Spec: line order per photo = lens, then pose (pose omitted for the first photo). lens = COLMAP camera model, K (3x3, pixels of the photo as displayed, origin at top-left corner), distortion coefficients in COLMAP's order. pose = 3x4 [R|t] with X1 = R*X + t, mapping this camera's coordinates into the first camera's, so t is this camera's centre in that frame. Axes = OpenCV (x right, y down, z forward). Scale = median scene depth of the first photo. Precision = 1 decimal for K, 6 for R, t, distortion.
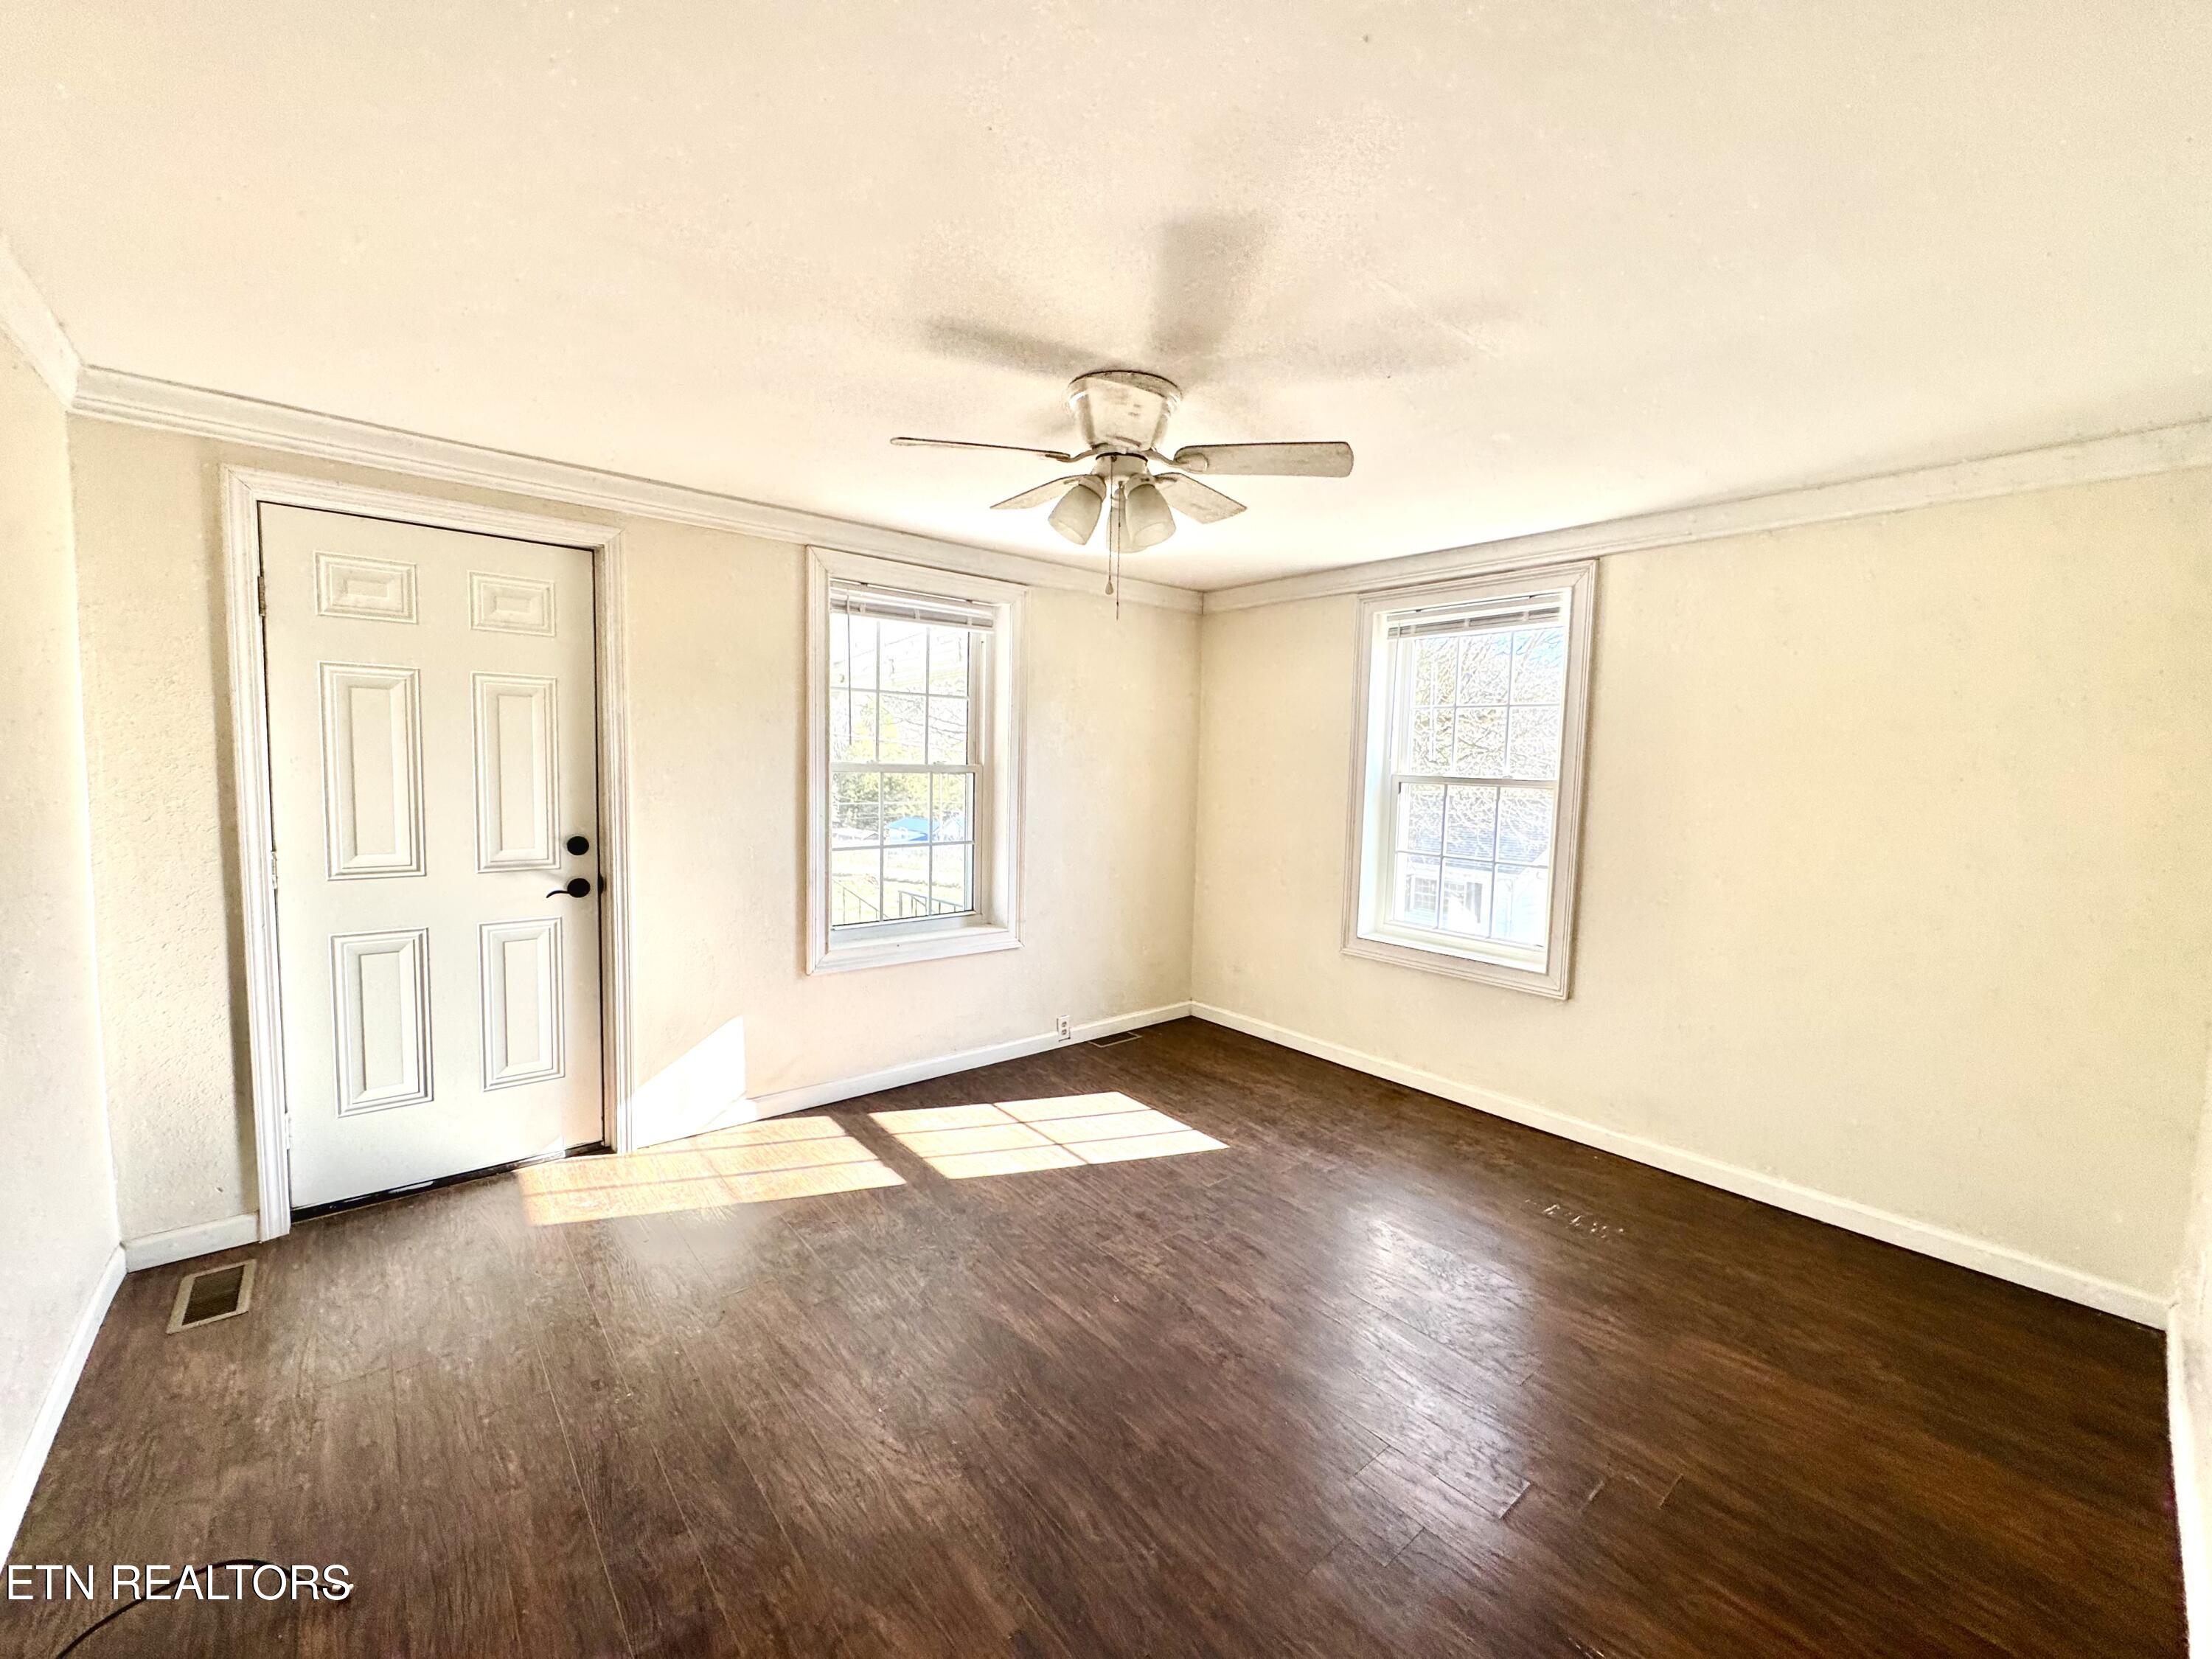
lens RADIAL K [[883.3, 0, 1106.0], [0, 883.3, 829.5], [0, 0, 1]] dist [-0.000276, -0.000407]
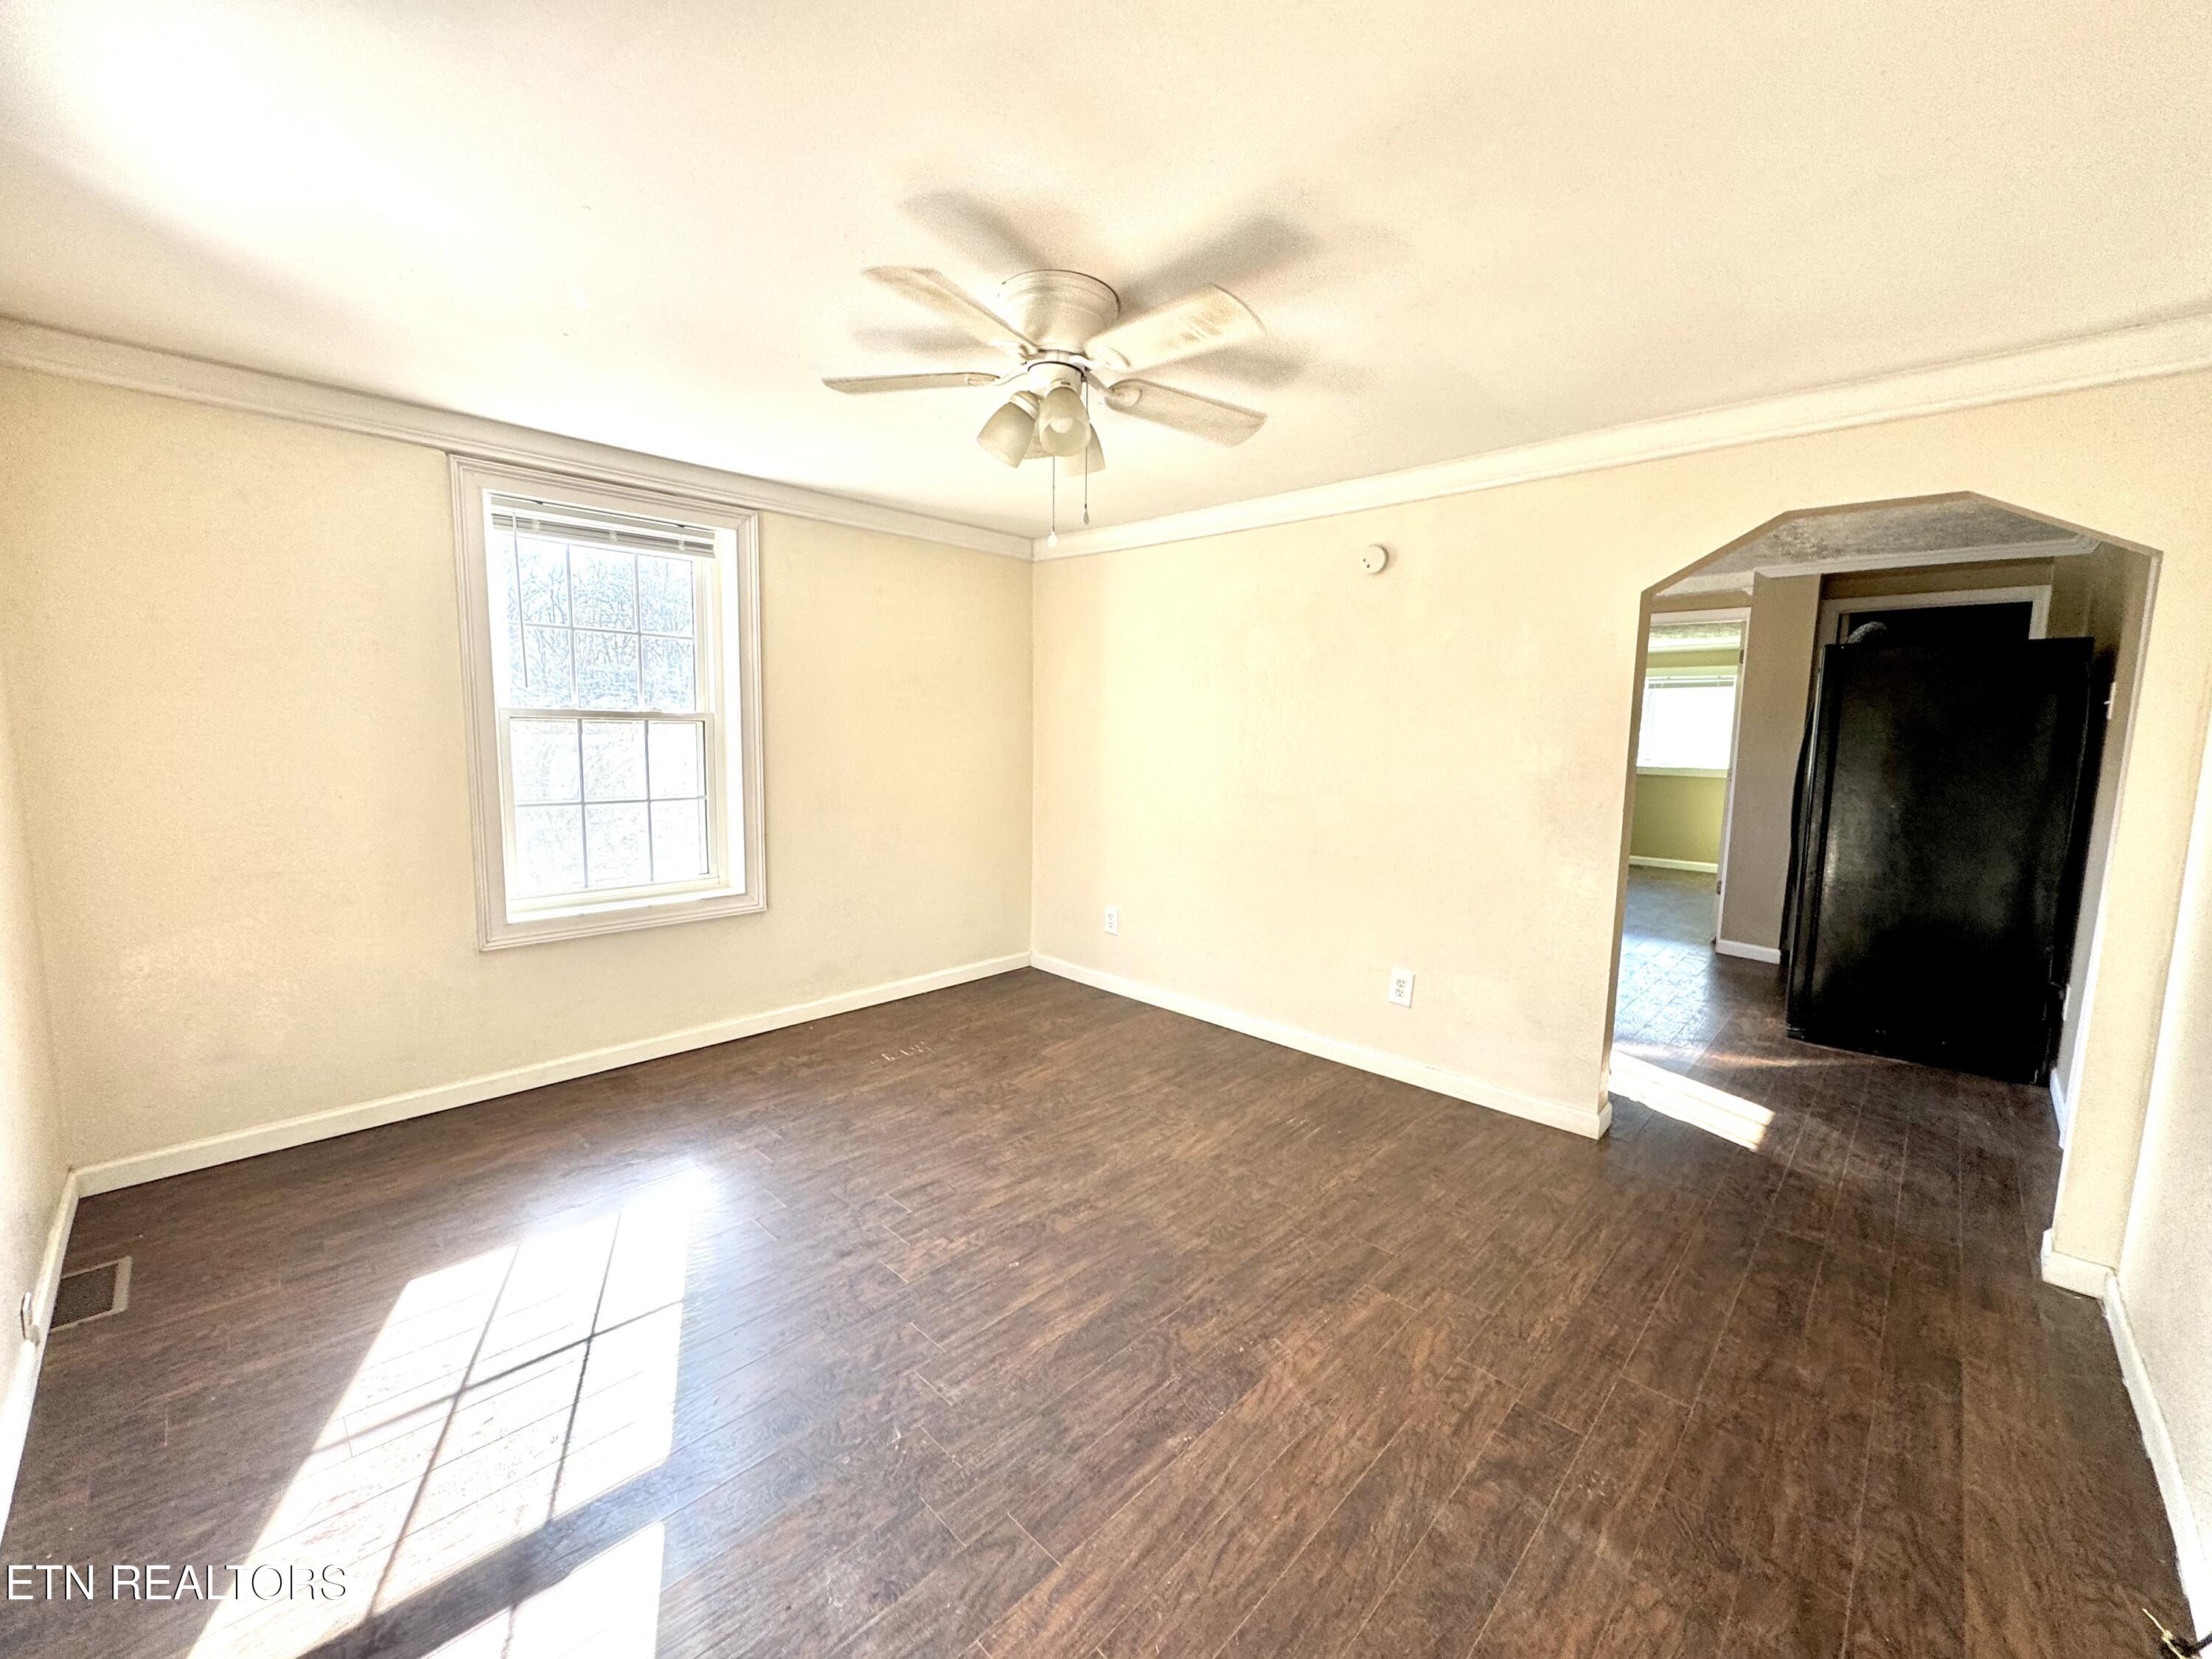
lens RADIAL K [[883.3, 0, 1106.0], [0, 883.3, 829.5], [0, 0, 1]] dist [-0.000276, -0.000407]
pose [[-0.097094, -0.142307, 0.985049, -0.666341], [0.061358, 0.986987, 0.148635, -0.052274], [-0.993382, 0.074873, -0.087098, 0.725338]]
